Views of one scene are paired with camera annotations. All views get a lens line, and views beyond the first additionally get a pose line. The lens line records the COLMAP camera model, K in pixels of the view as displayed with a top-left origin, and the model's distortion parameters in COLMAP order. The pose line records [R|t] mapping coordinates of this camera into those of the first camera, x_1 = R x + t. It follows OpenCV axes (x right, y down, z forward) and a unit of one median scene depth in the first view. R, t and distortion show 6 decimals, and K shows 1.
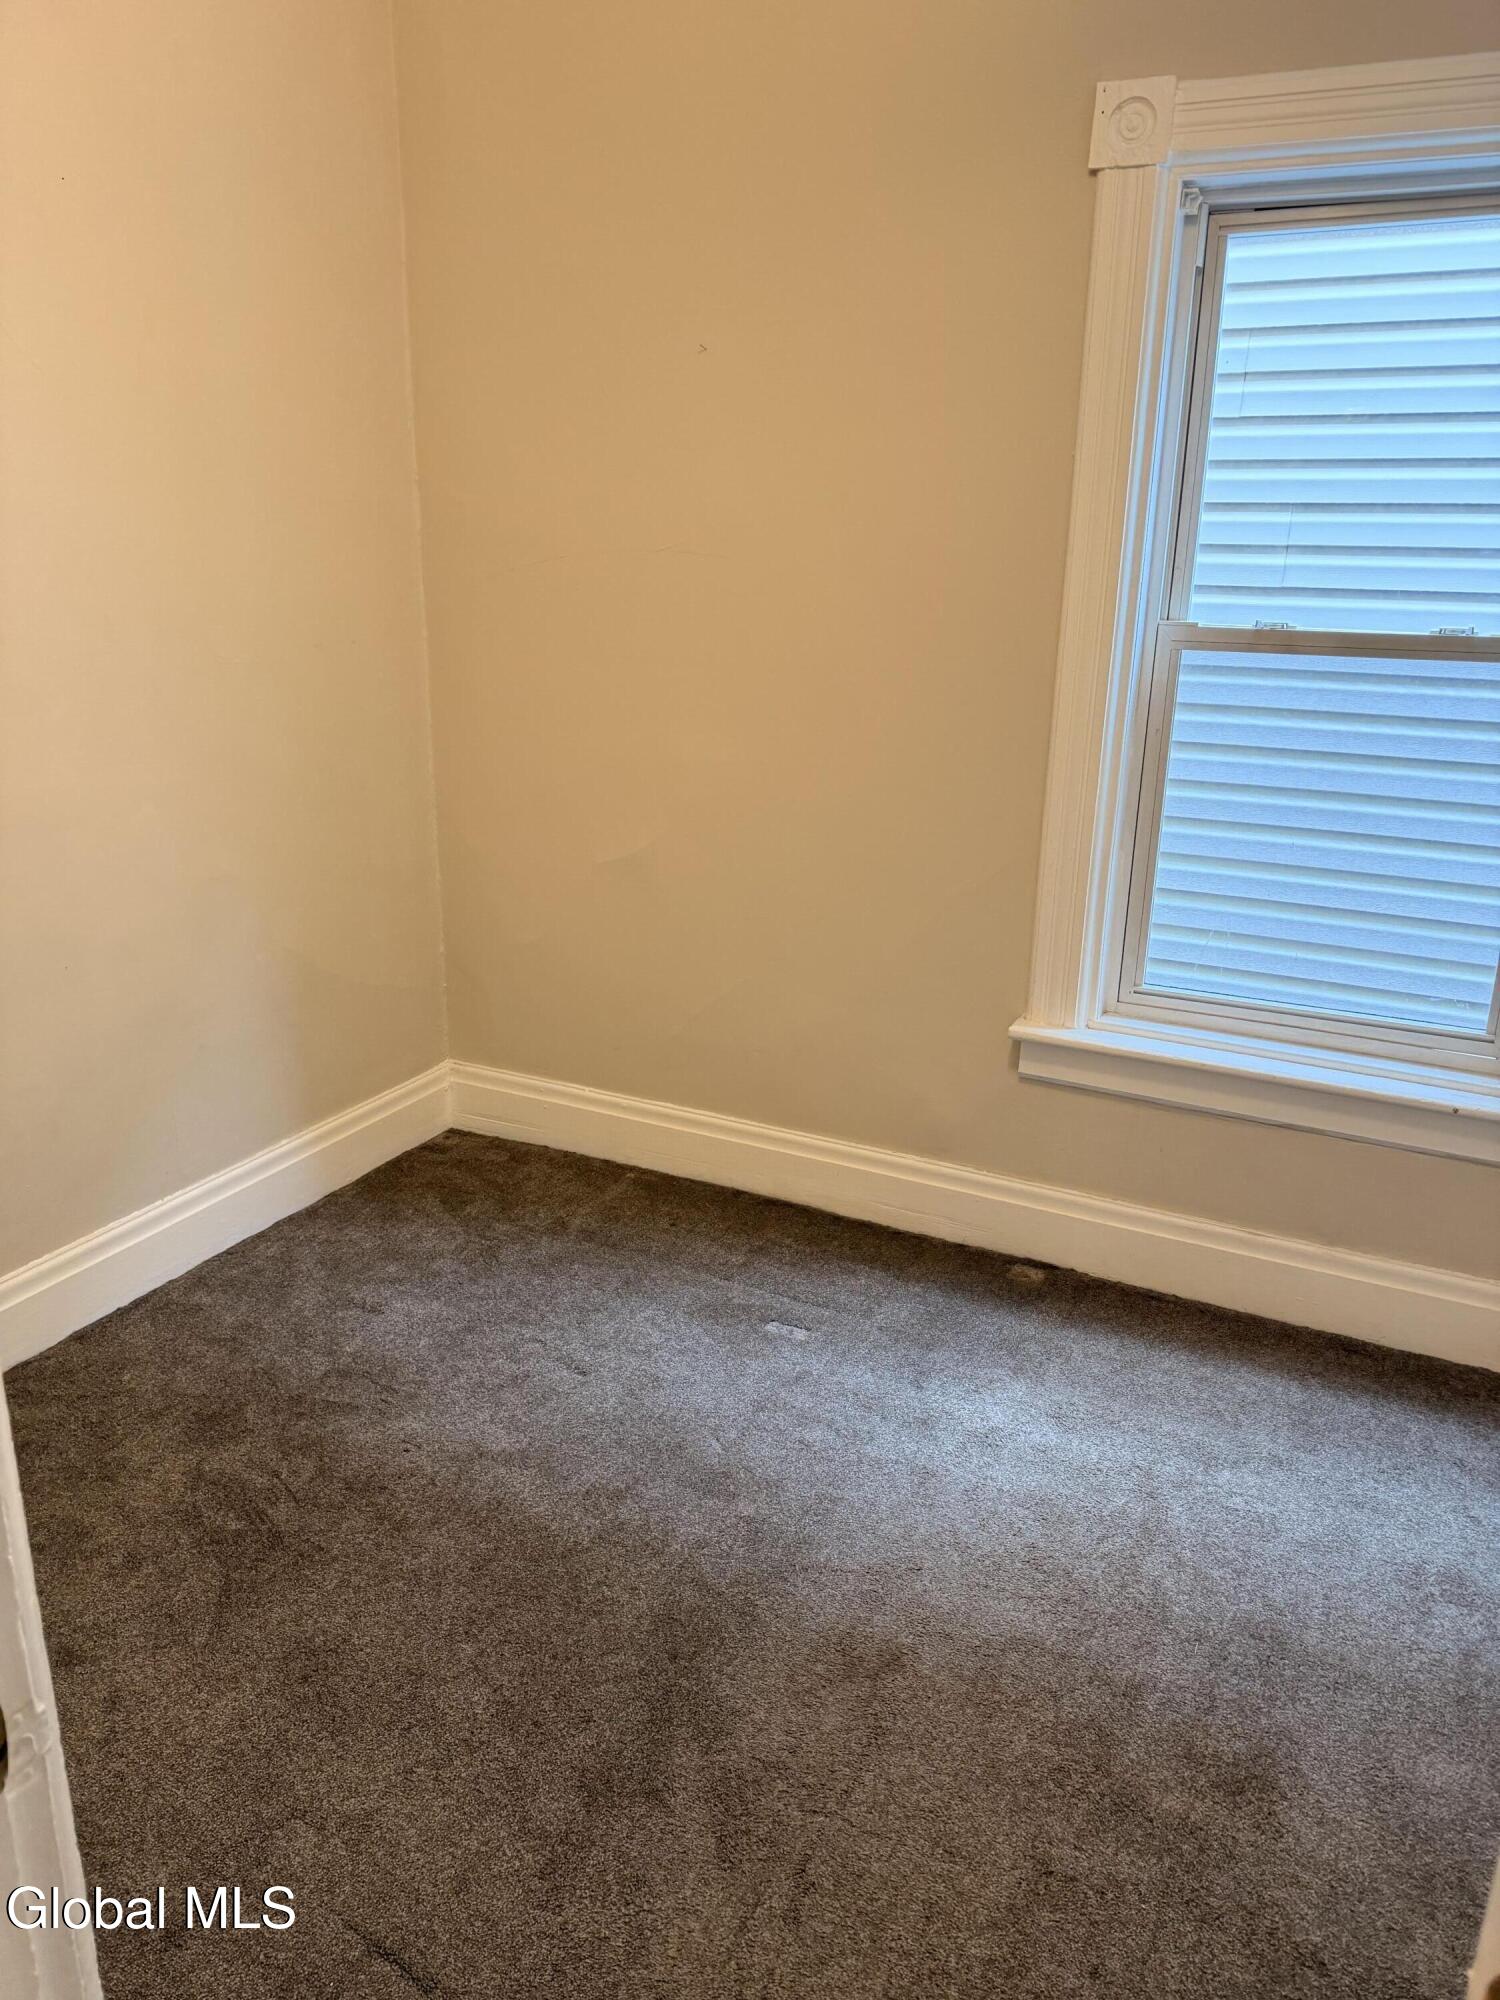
lens RADIAL K [[1407.4, 0, 744.8], [0, 1407.4, 1003.9], [0, 0, 1]] dist [0.023255, -0.009525]
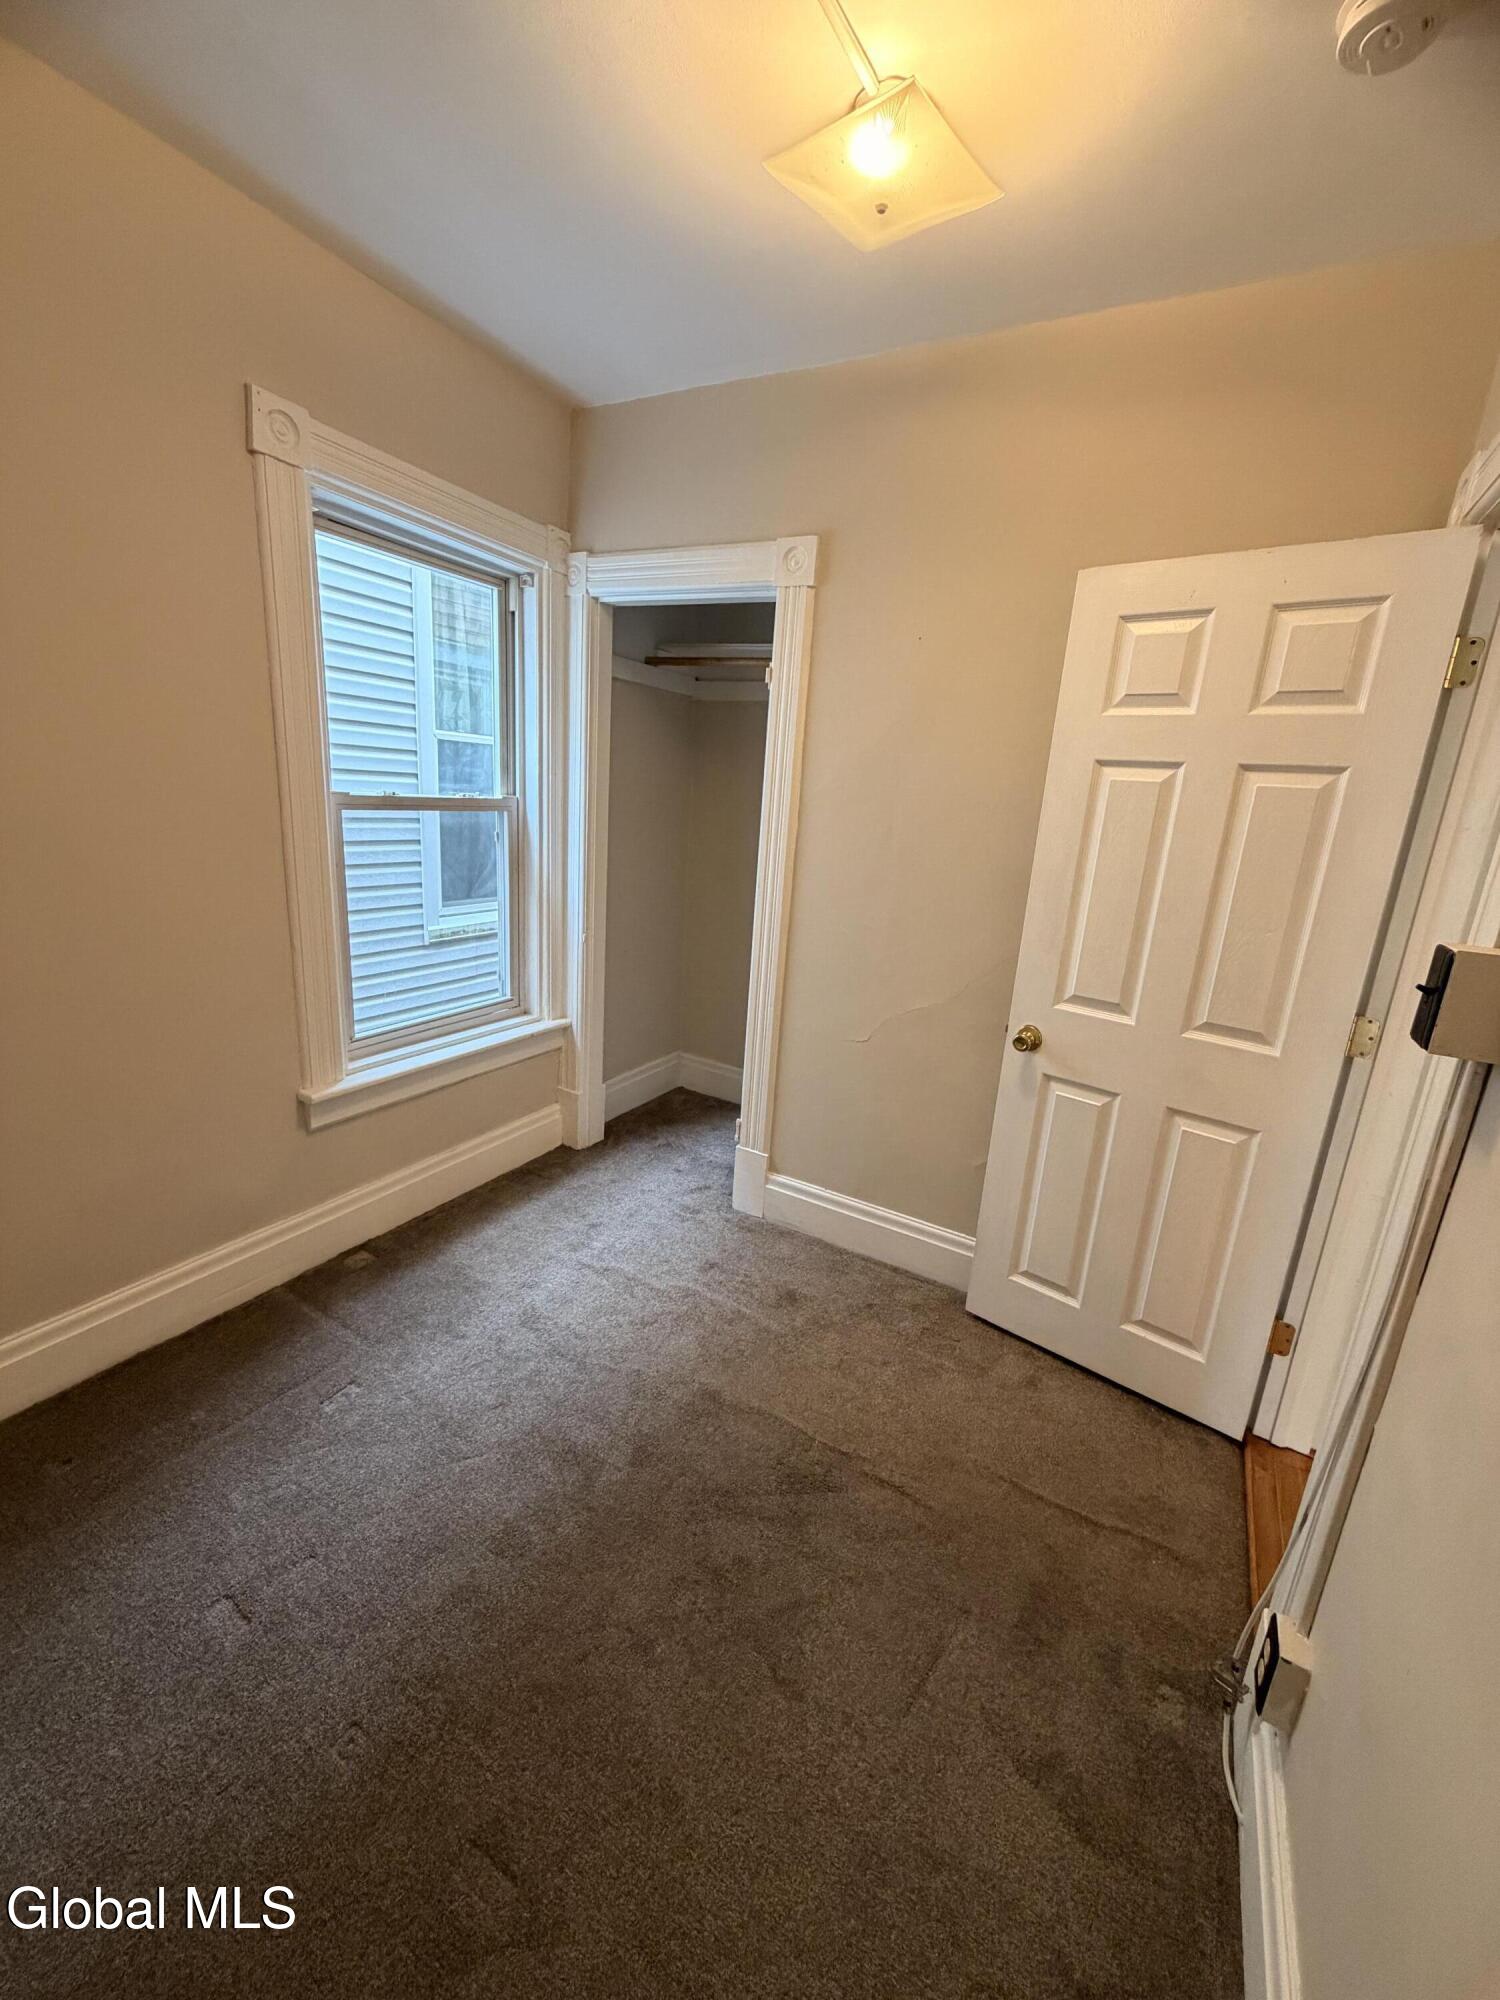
lens RADIAL K [[796.8, 0, 752.6], [0, 796.8, 998.5], [0, 0, 1]] dist [-0.017167, -0.000410]
pose [[0.045857, -0.263504, 0.963568, -0.485943], [0.243409, 0.938457, 0.245053, -0.152155], [-0.968839, 0.223304, 0.107174, 0.506074]]
